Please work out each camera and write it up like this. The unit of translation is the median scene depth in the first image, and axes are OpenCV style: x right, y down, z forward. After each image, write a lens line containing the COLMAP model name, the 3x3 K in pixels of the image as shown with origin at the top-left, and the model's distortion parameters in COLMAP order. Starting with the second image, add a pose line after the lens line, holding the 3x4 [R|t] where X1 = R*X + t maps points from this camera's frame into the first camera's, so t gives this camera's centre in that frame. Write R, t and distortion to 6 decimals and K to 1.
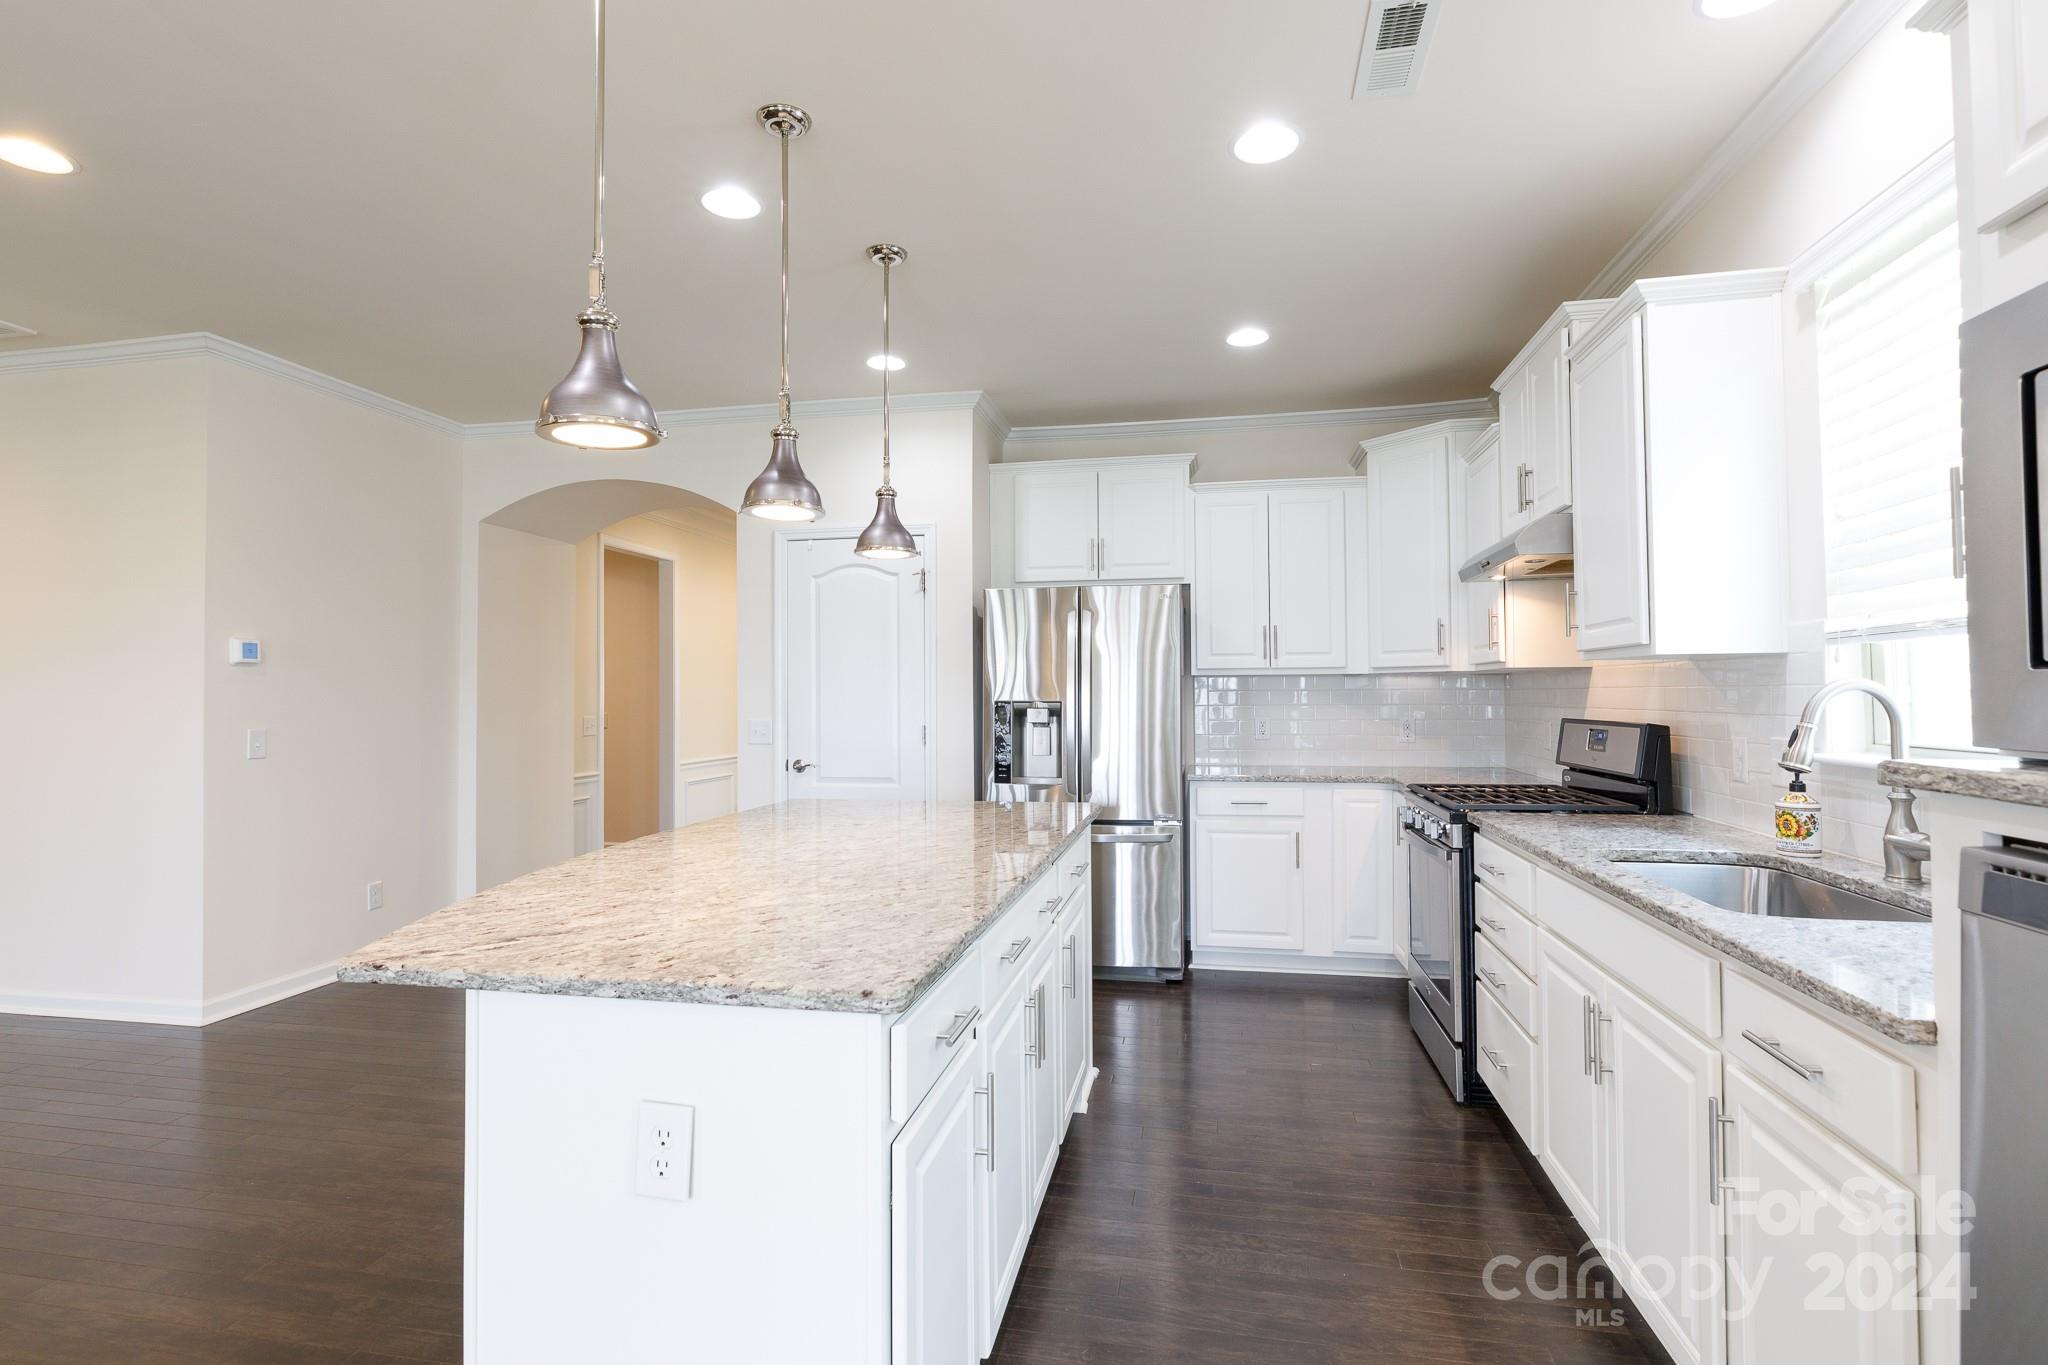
lens RADIAL K [[987.1, 0, 1022.9], [0, 987.1, 673.1], [0, 0, 1]] dist [-0.004077, 0.000672]
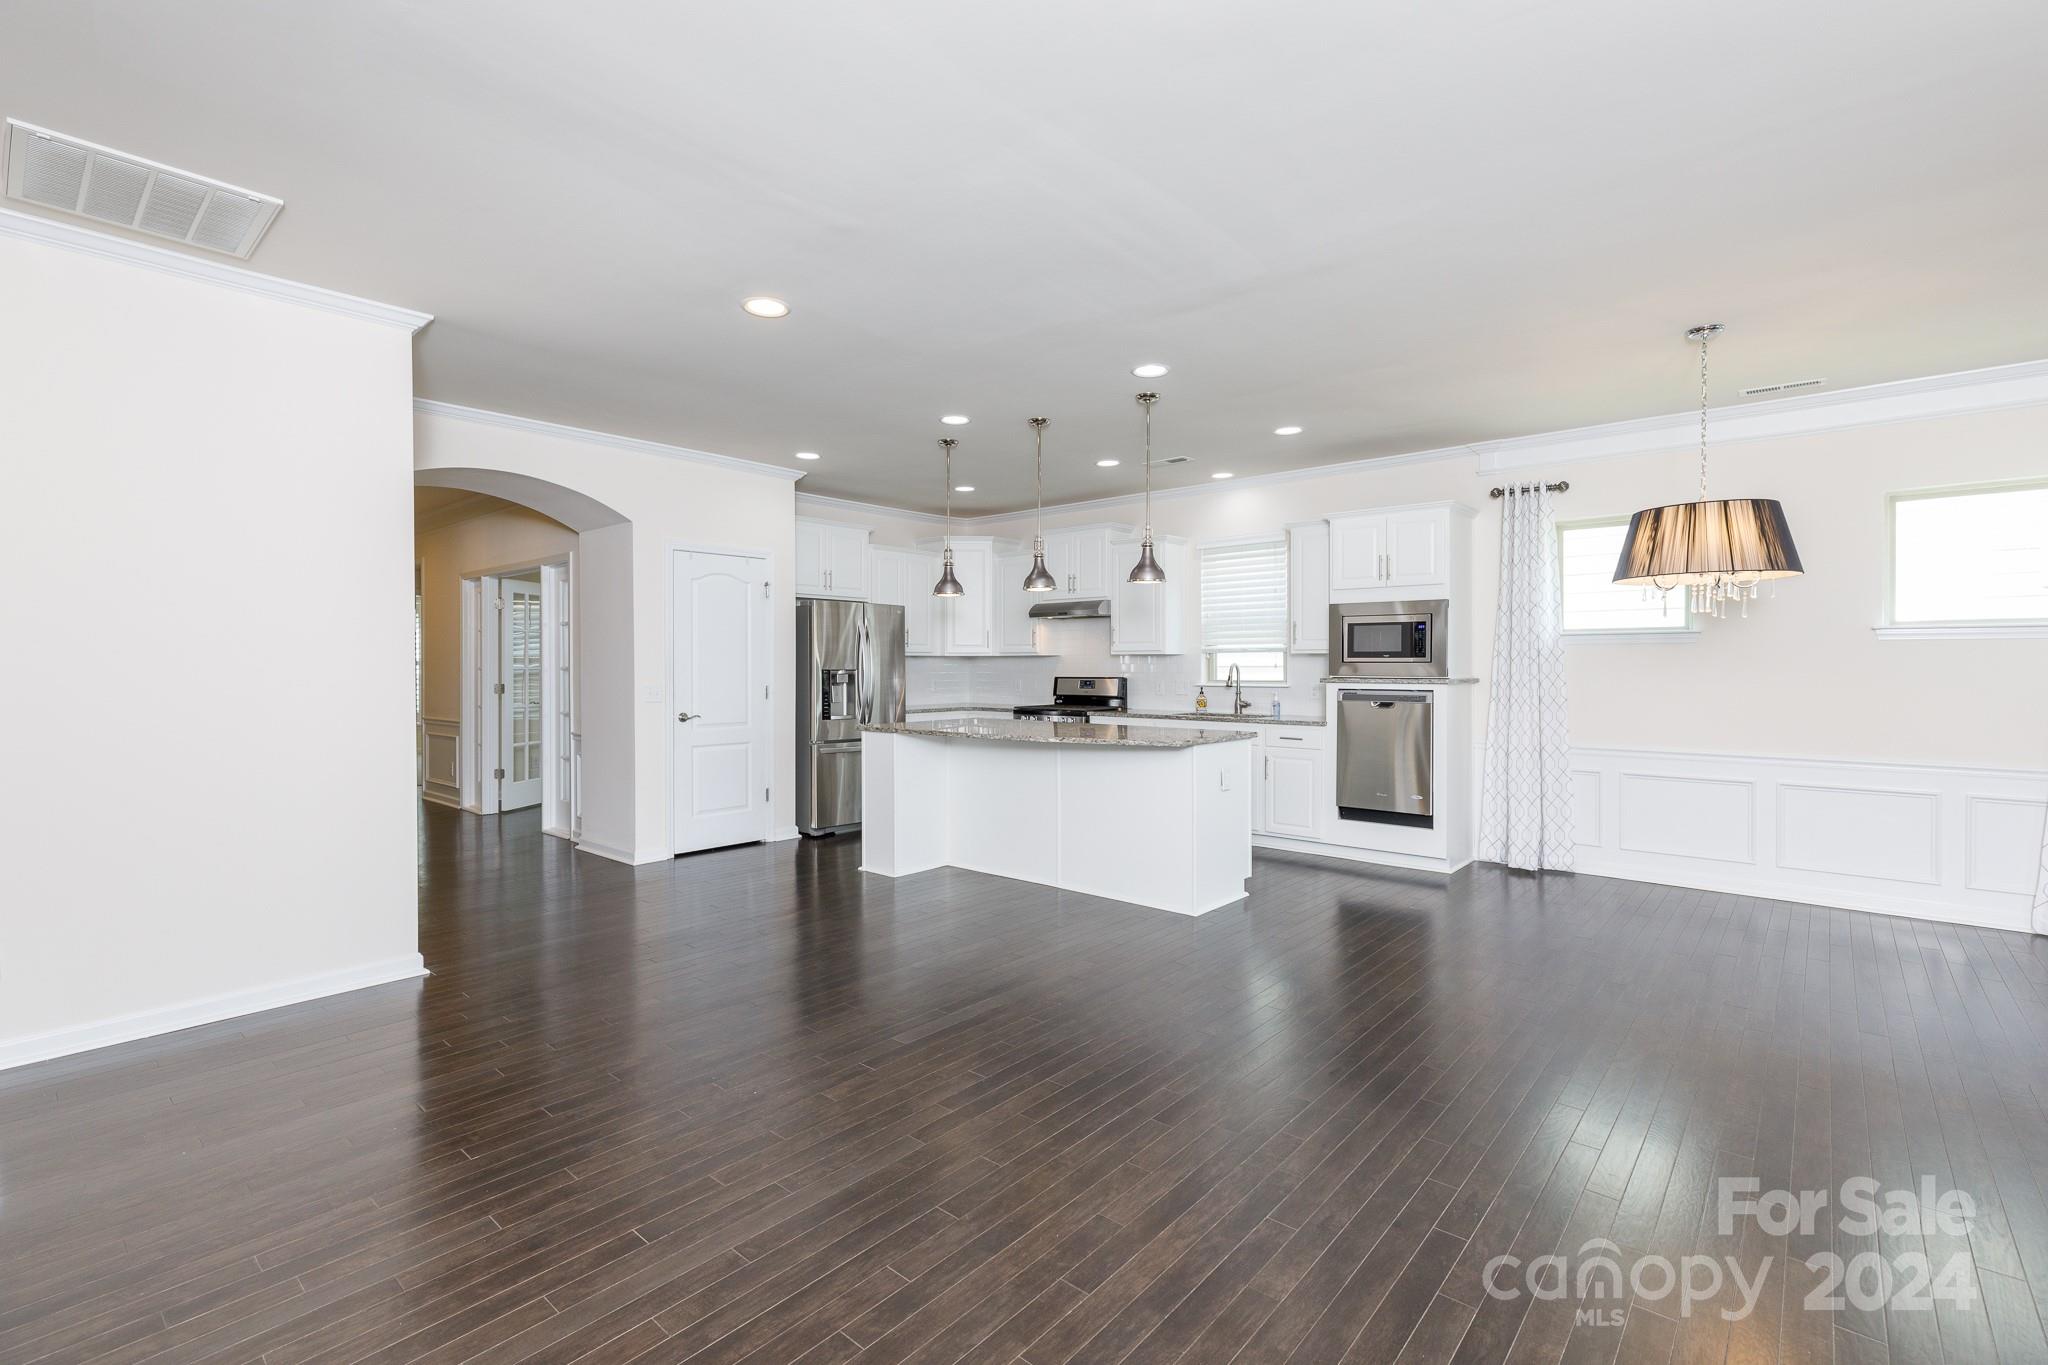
lens RADIAL K [[913.1, 0, 1024.8], [0, 913.1, 674.1], [0, 0, 1]] dist [0.003201, 0.000496]
pose [[0.498744, -0.002322, 0.866746, -1.409746], [-0.021259, 0.999663, 0.014911, 0.007379], [-0.866488, -0.025863, 0.498527, -0.047144]]
